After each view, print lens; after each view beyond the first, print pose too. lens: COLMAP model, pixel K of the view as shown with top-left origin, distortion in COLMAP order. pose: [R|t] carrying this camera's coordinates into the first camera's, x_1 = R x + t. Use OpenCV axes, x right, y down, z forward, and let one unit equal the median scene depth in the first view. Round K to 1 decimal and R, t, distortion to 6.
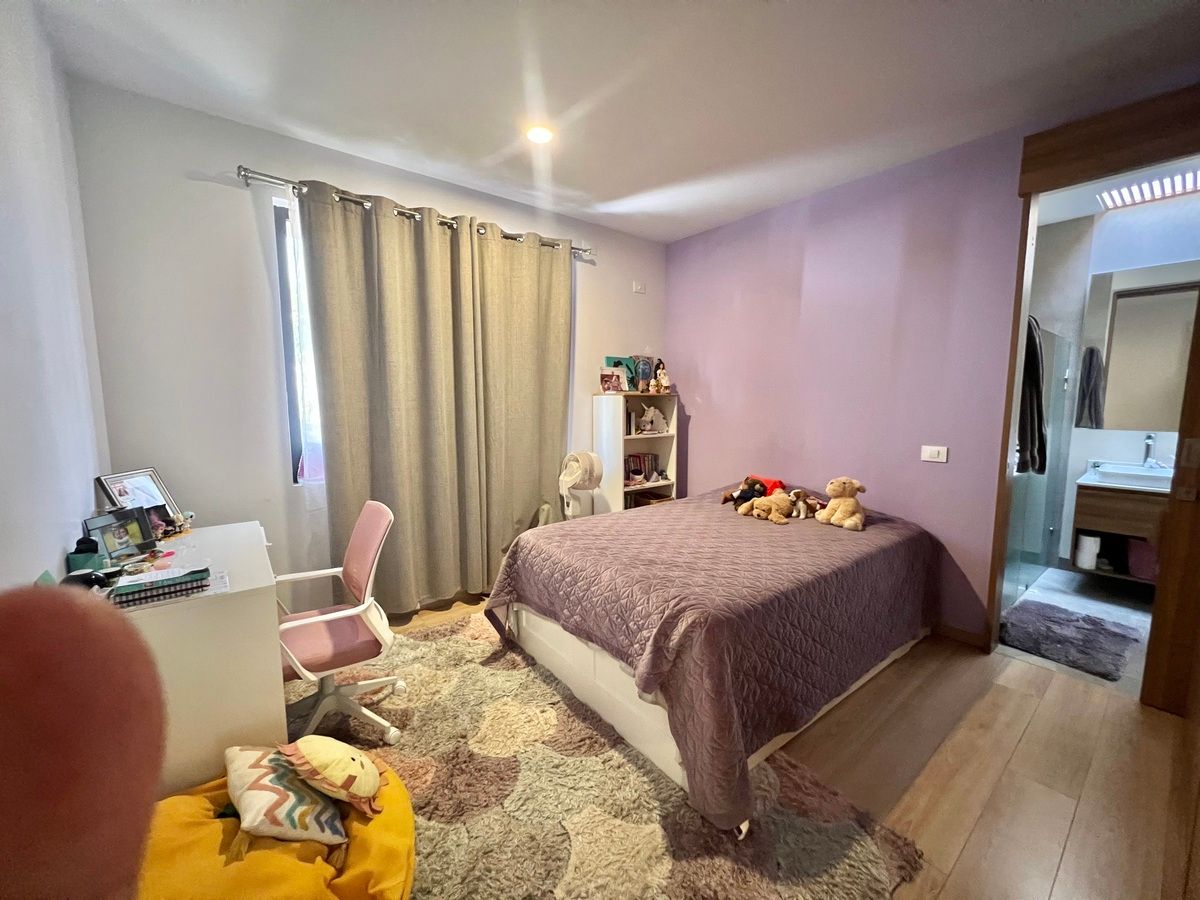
lens RADIAL K [[483.6, 0, 602.4], [0, 483.6, 452.9], [0, 0, 1]] dist [0.001593, -0.000052]
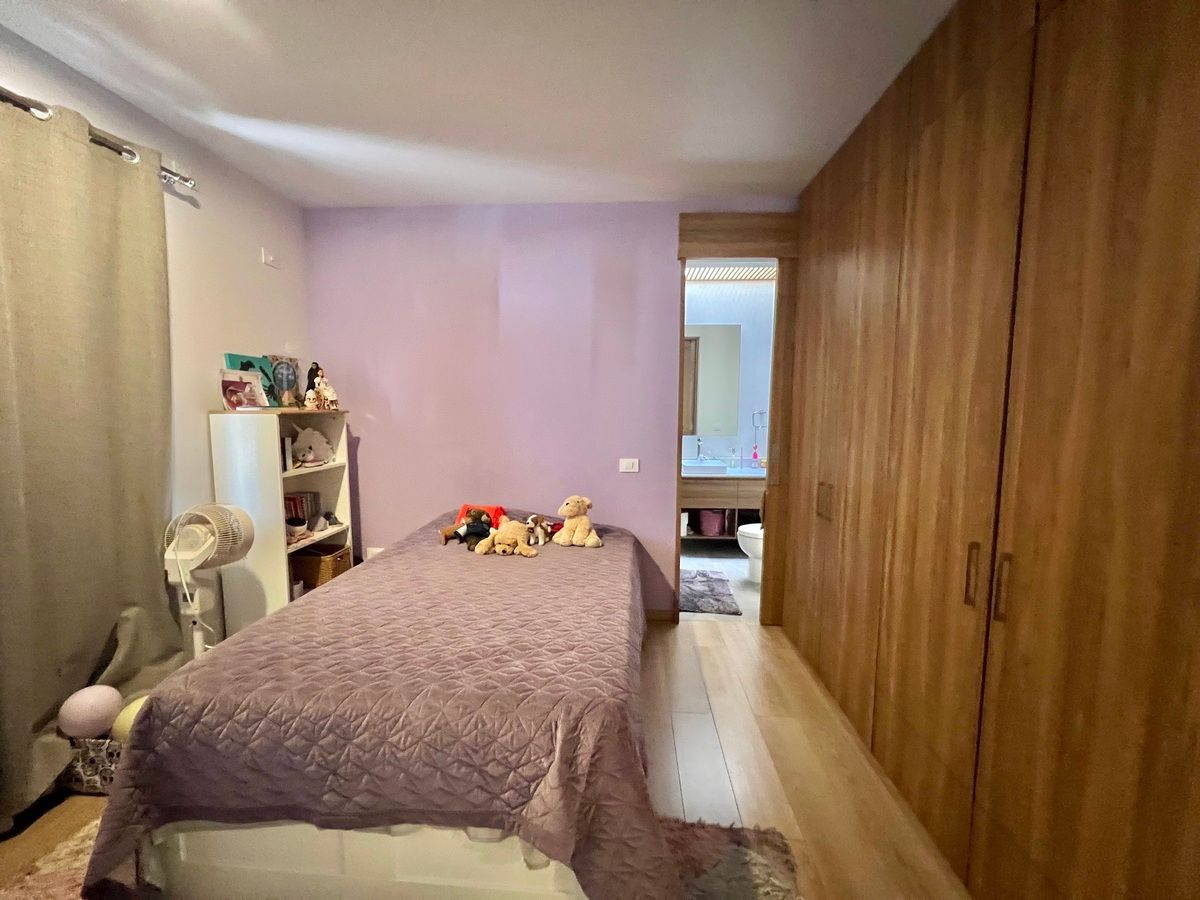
lens RADIAL K [[483.6, 0, 602.4], [0, 483.6, 452.9], [0, 0, 1]] dist [0.001593, -0.000052]
pose [[0.670981, -0.068109, 0.738340, -0.173453], [0.077876, 0.996738, 0.021174, -0.048736], [-0.737374, 0.043291, 0.674096, 0.233189]]
